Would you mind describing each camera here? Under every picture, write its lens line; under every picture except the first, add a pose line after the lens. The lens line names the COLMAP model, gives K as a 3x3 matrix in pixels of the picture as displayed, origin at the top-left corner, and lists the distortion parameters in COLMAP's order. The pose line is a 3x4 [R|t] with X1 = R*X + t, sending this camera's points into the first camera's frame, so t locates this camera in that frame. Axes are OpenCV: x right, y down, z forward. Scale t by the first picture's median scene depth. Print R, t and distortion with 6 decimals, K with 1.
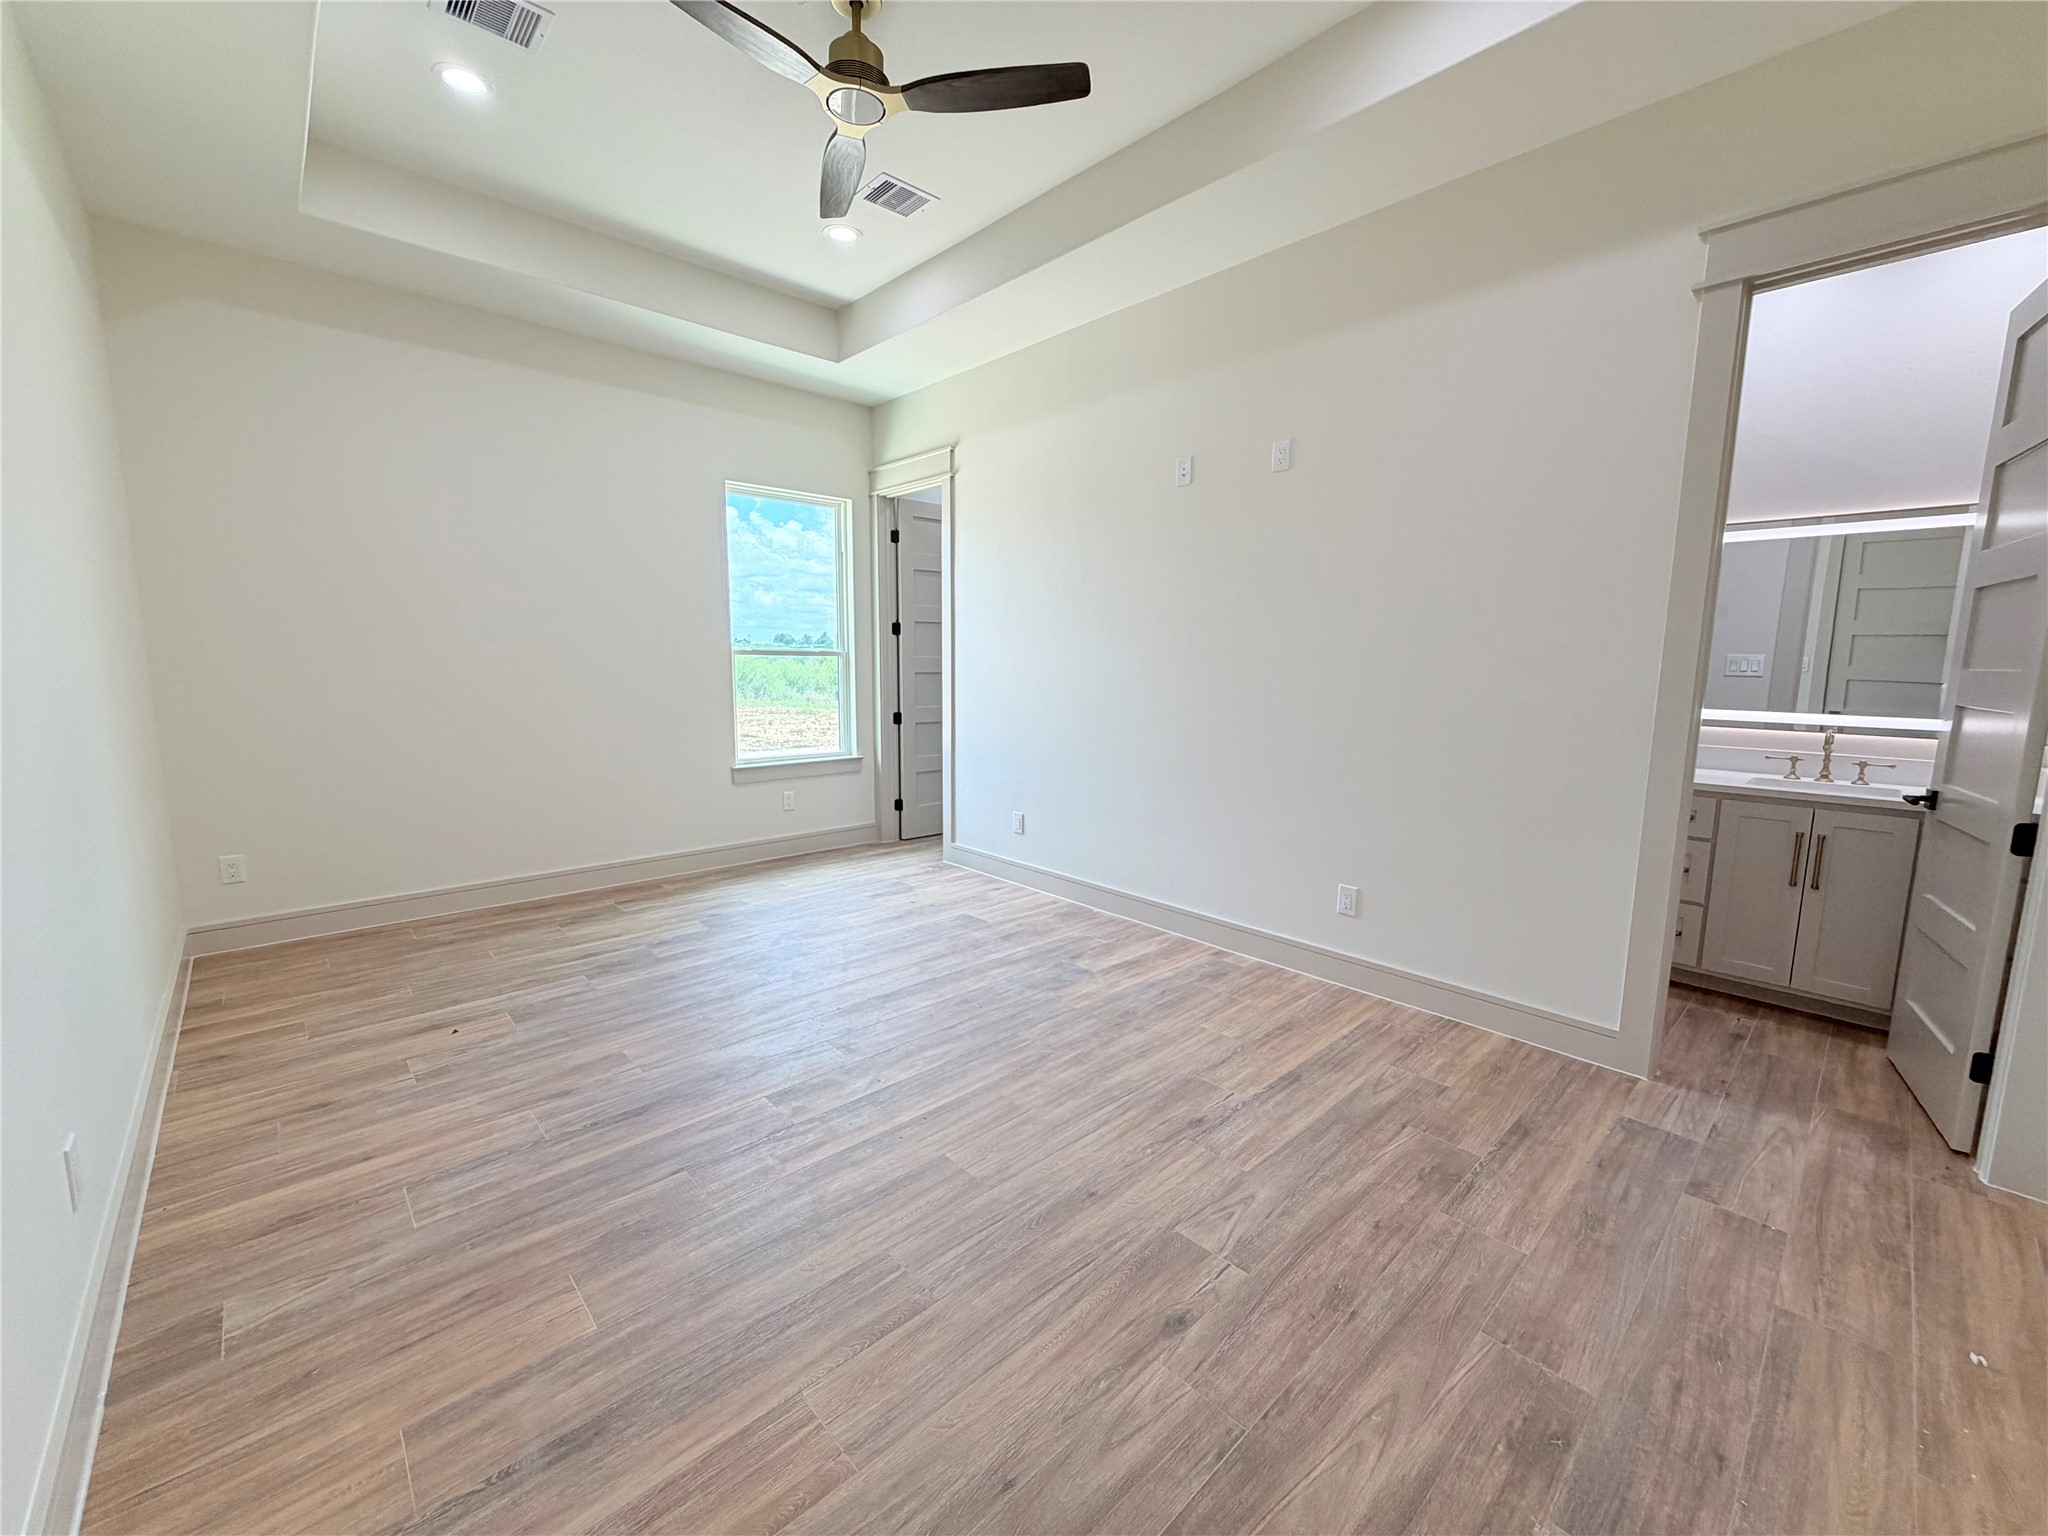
lens RADIAL K [[815.6, 0, 1019.5], [0, 815.6, 769.8], [0, 0, 1]] dist [-0.000056, -0.000193]
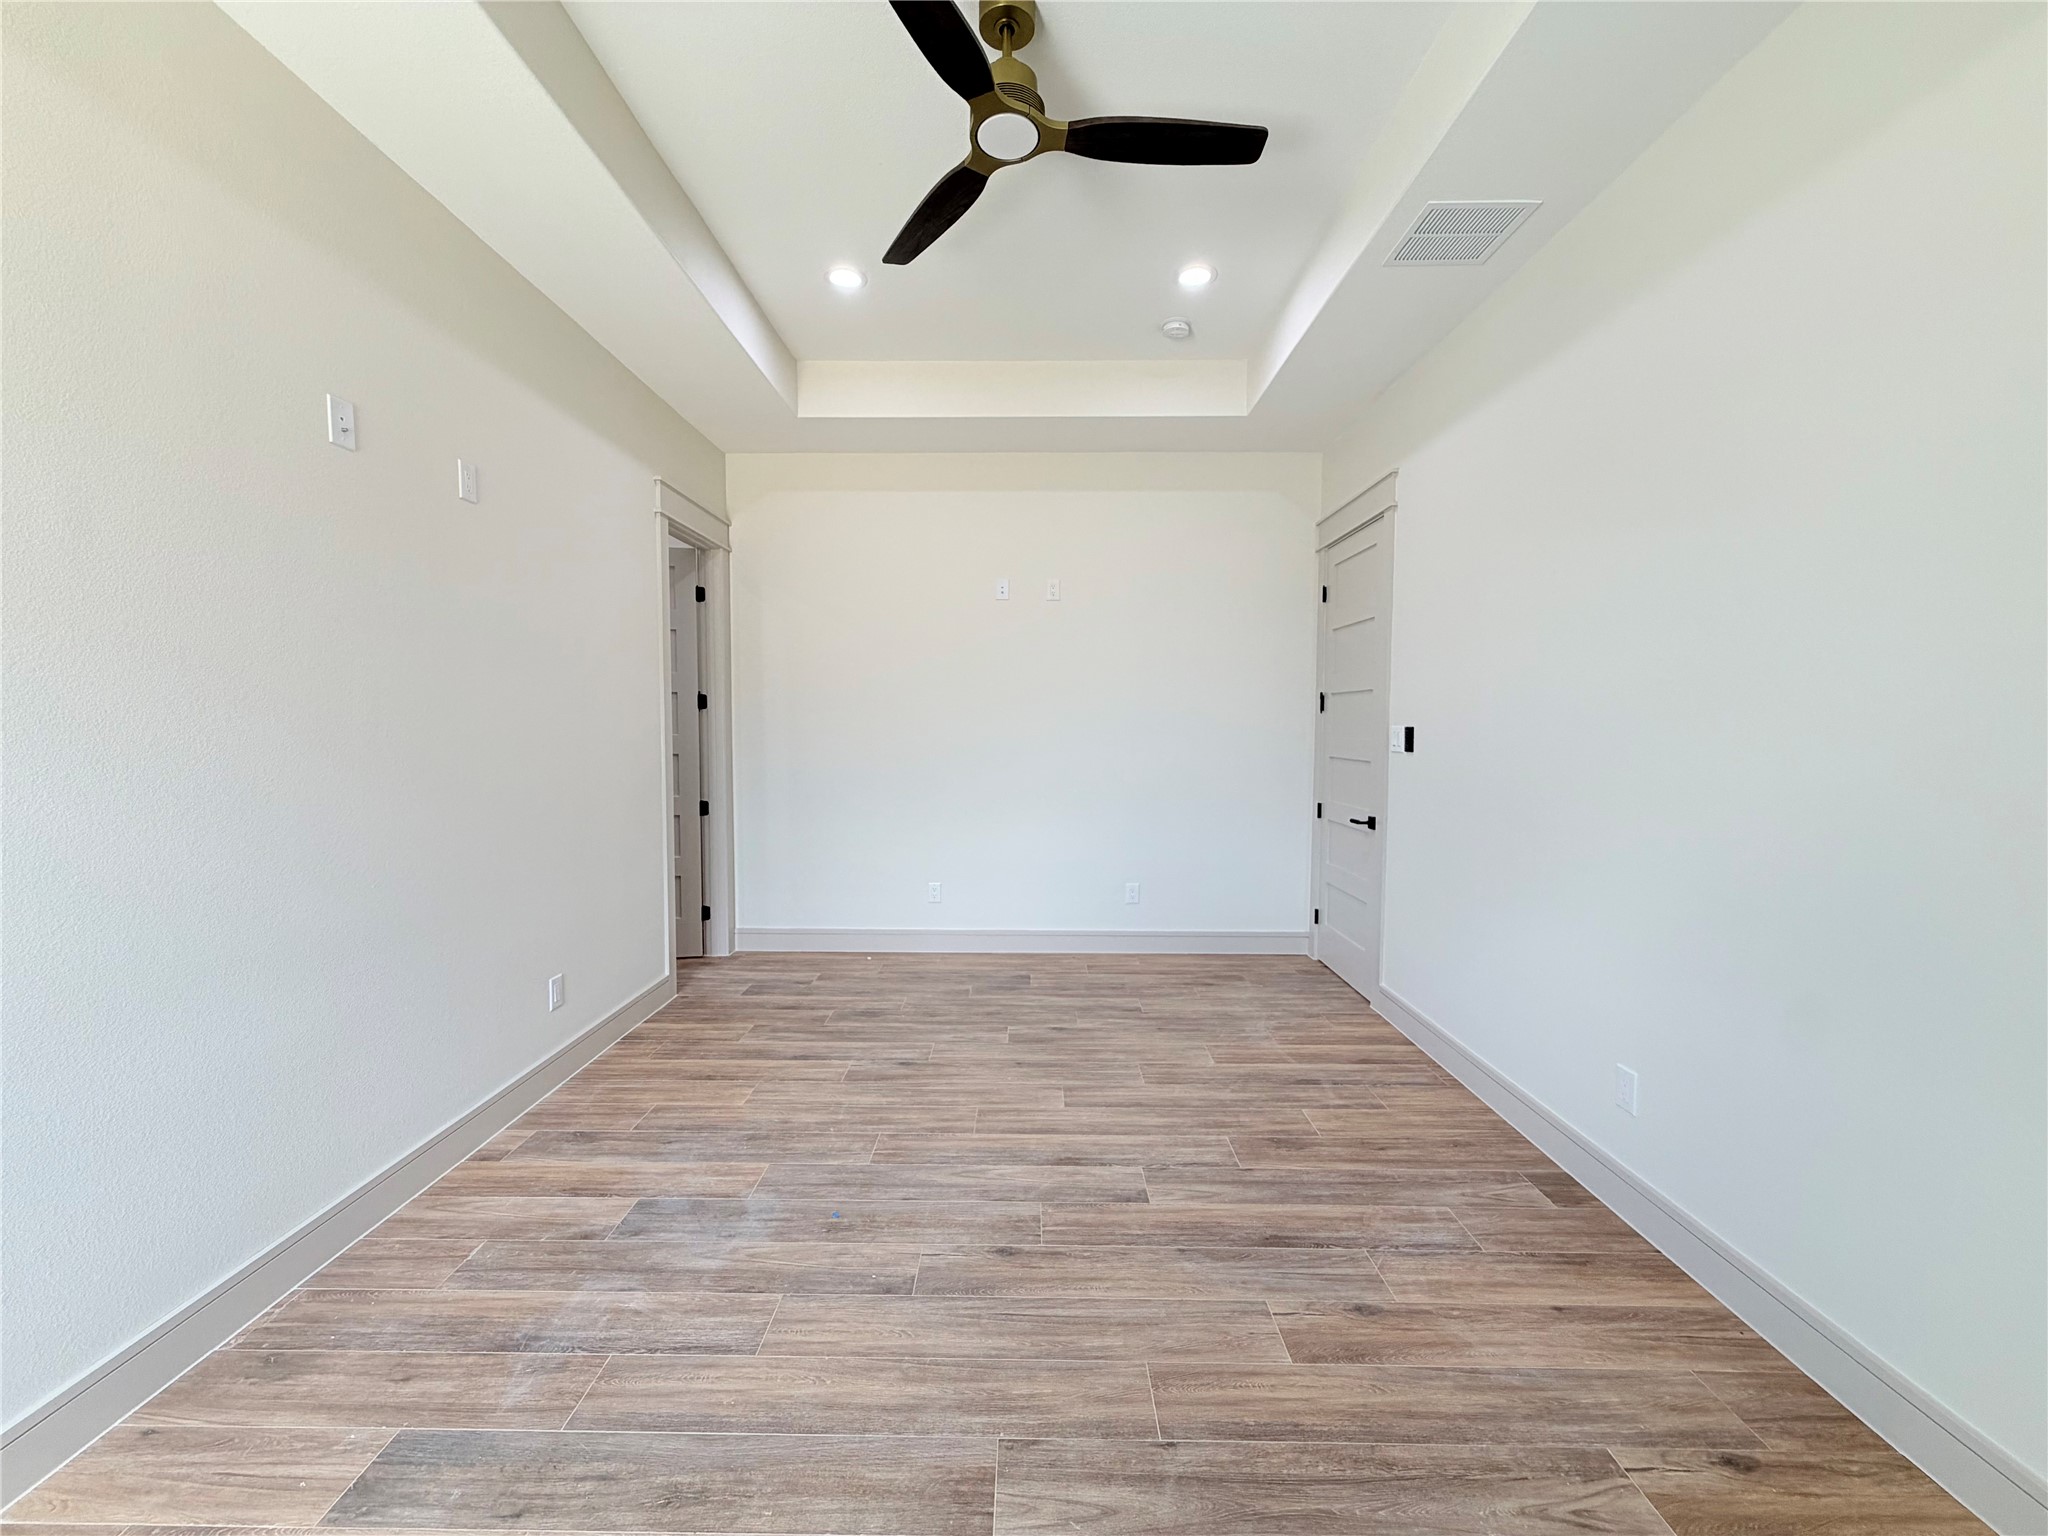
lens RADIAL K [[815.6, 0, 1019.5], [0, 815.6, 769.8], [0, 0, 1]] dist [-0.000056, -0.000193]
pose [[-0.723457, -0.051690, 0.688432, -0.918327], [0.082591, 0.983551, 0.160642, -0.295113], [-0.685411, 0.173076, -0.707288, 1.864235]]
